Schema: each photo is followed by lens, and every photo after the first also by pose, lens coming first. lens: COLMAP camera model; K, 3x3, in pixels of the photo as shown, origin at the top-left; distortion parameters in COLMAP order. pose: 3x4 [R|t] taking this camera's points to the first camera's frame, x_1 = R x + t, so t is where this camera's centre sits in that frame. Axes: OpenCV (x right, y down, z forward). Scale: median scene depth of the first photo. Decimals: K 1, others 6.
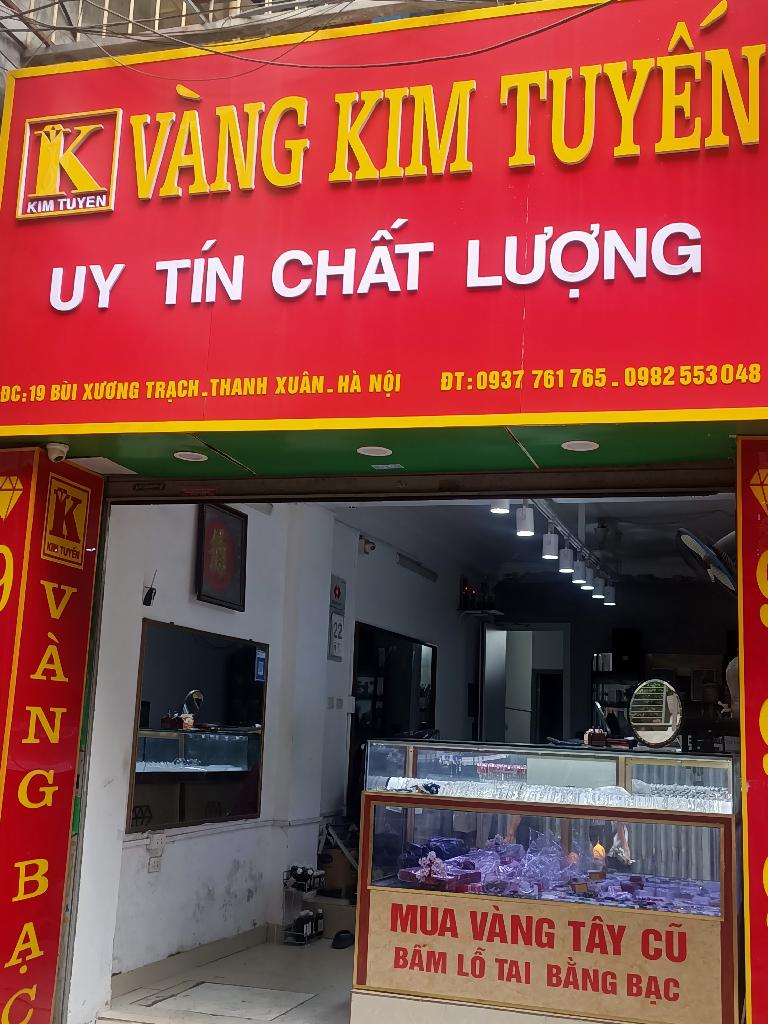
lens RADIAL K [[1228.5, 0, 385.7], [0, 1228.5, 509.7], [0, 0, 1]] dist [0.040227, 0.000000]
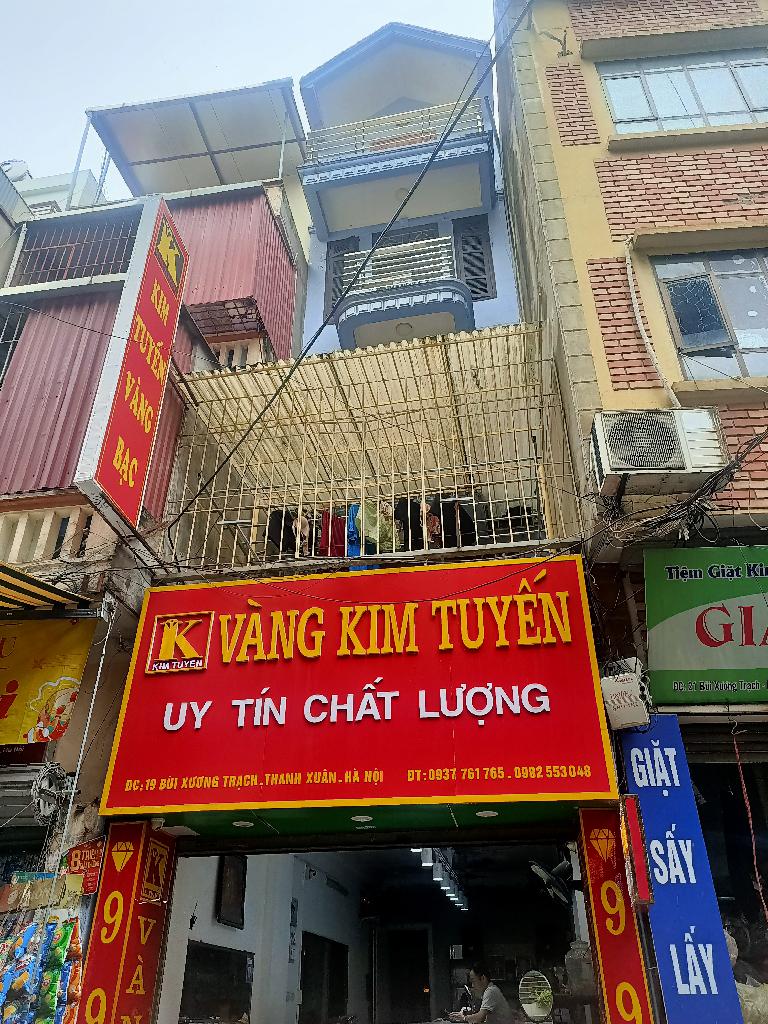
lens RADIAL K [[774.1, 0, 390.6], [0, 774.1, 508.0], [0, 0, 1]] dist [0.049663, -0.046114]
pose [[0.989234, 0.034971, 0.142103, -0.130141], [0.022021, 0.924400, -0.380788, -0.032912], [-0.144677, 0.379818, 0.913678, -0.111111]]
